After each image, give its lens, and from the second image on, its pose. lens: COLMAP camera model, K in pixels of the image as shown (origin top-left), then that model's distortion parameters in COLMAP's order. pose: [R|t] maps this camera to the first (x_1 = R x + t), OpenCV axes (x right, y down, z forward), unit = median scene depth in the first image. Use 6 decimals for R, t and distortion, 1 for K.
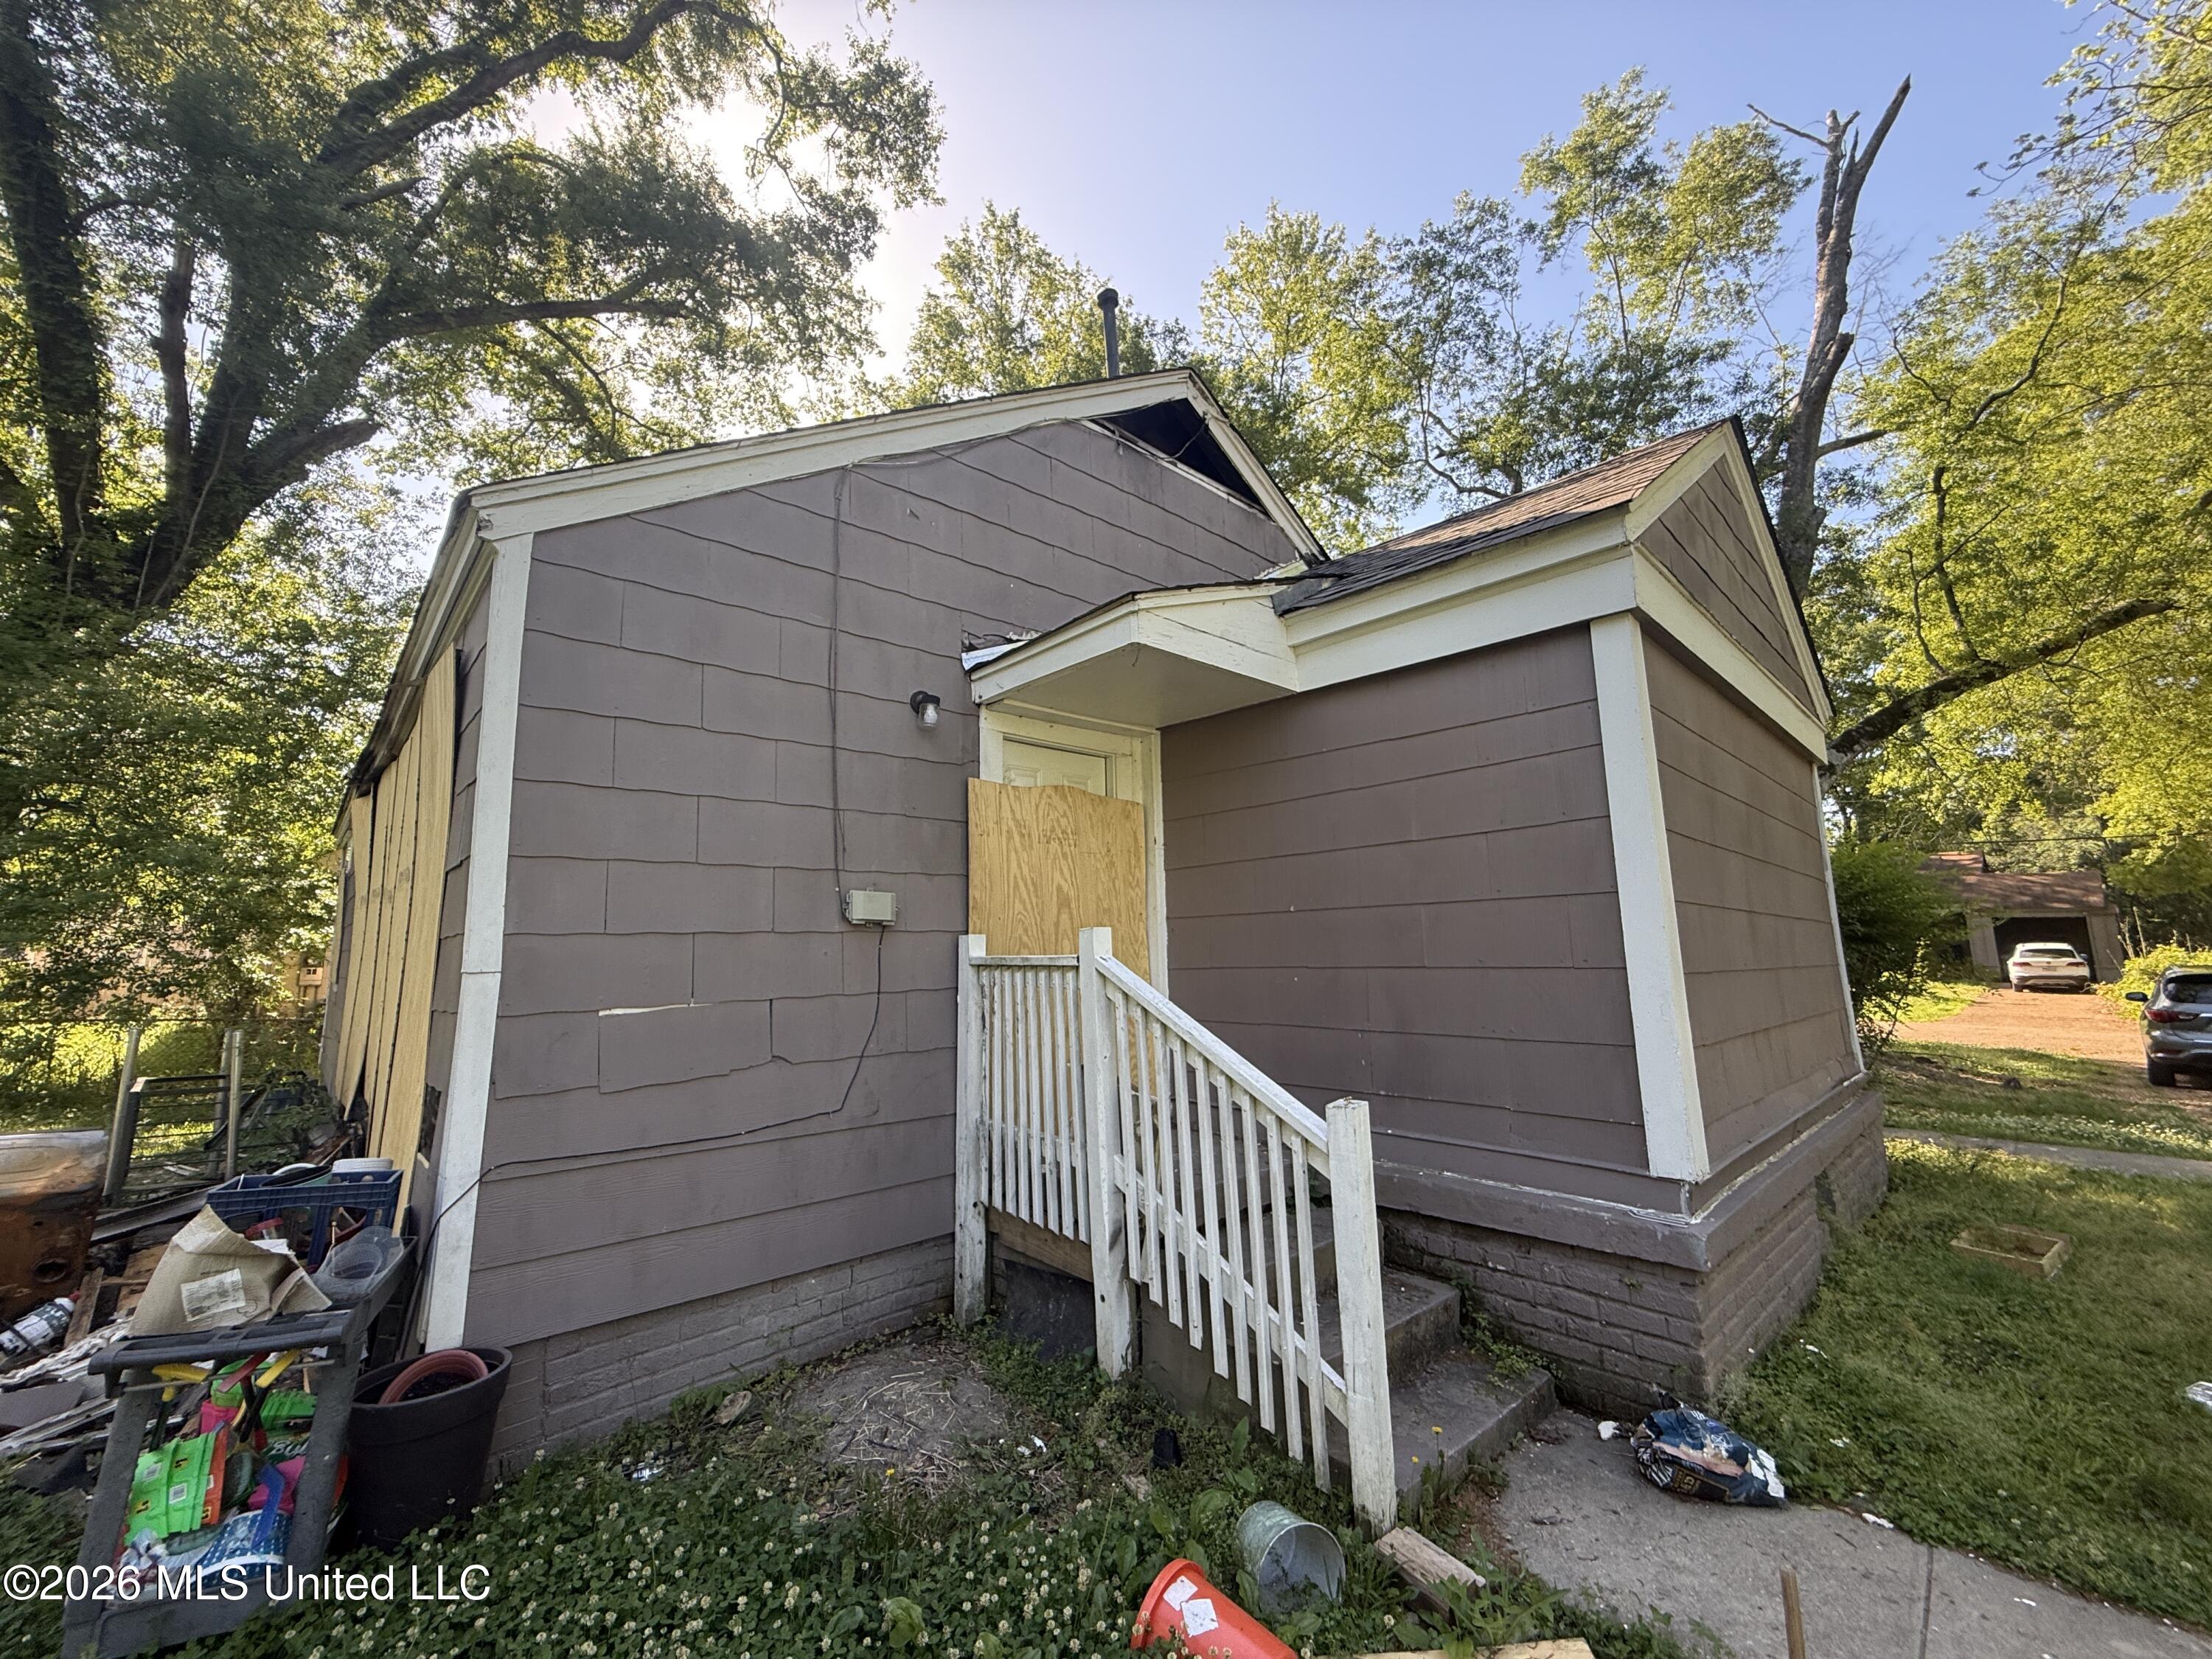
lens RADIAL K [[892.2, 0, 1106.0], [0, 892.2, 829.5], [0, 0, 1]] dist [-0.000111, -0.000667]
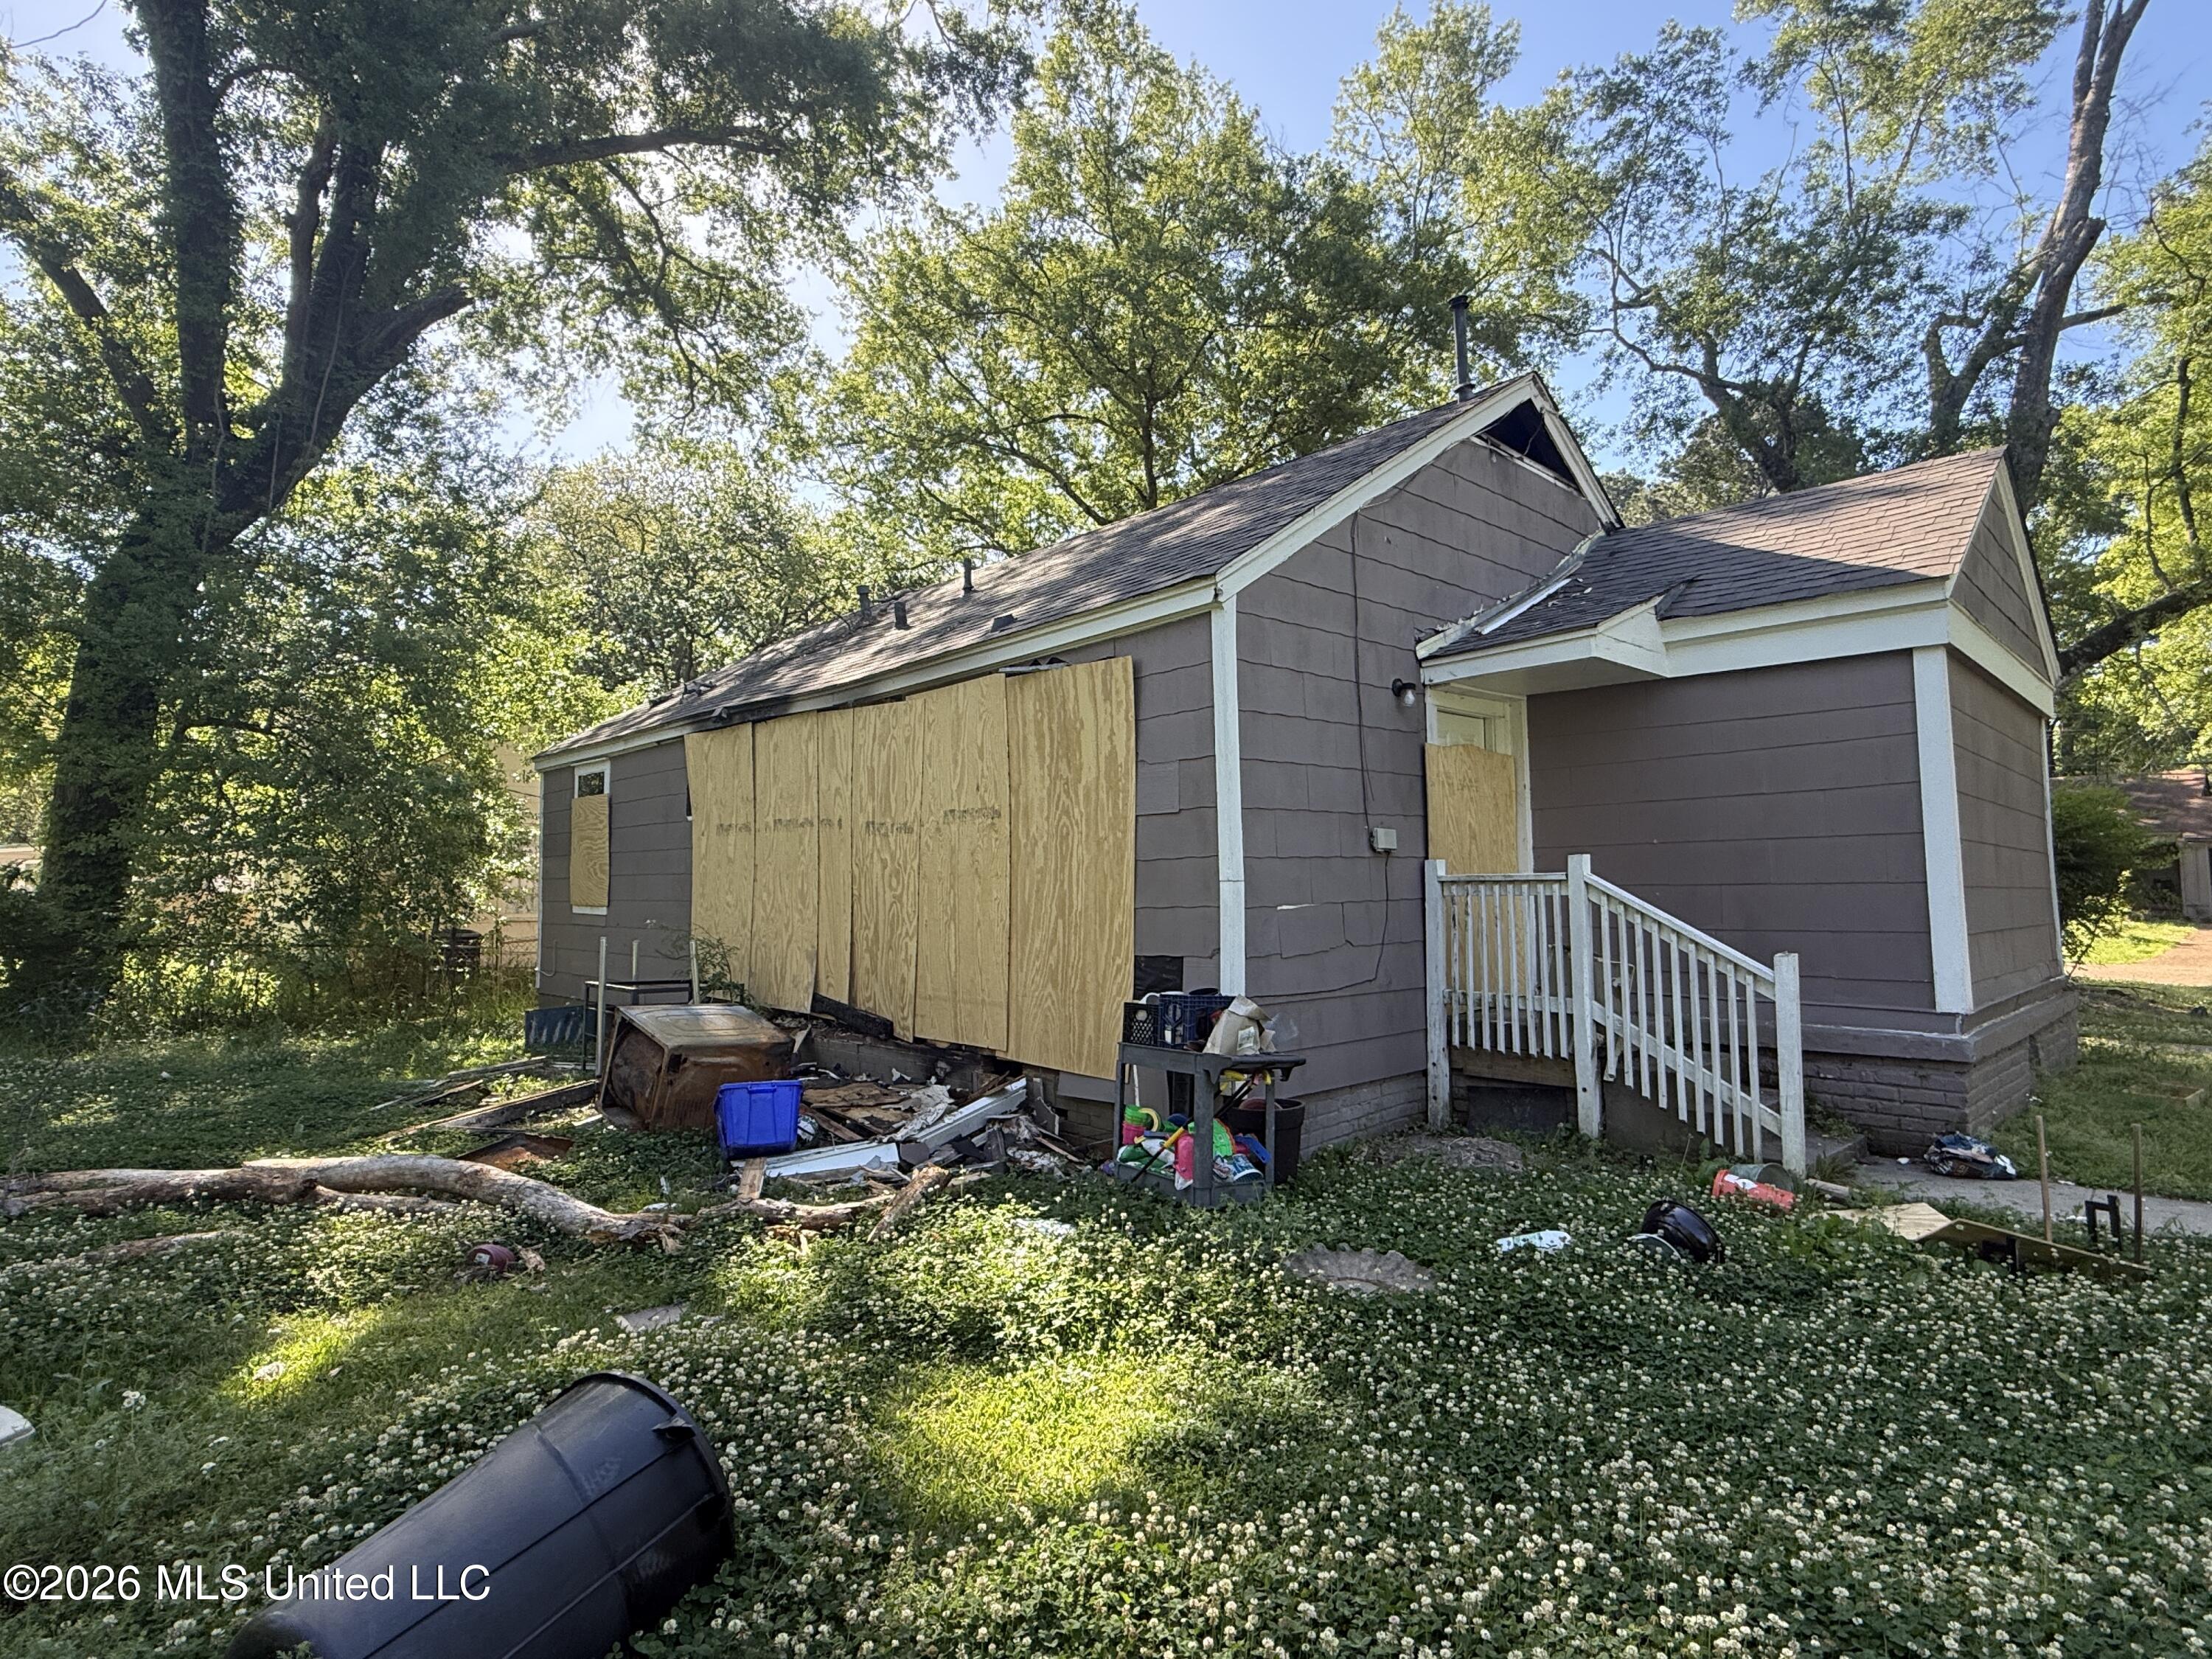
lens RADIAL K [[1165.3, 0, 1106.0], [0, 1165.3, 829.5], [0, 0, 1]] dist [-0.003056, 0.001523]
pose [[0.999851, 0.004420, 0.016689, -0.229210], [-0.005835, 0.996304, 0.085704, -0.026149], [-0.016248, -0.085789, 0.996181, -0.256173]]
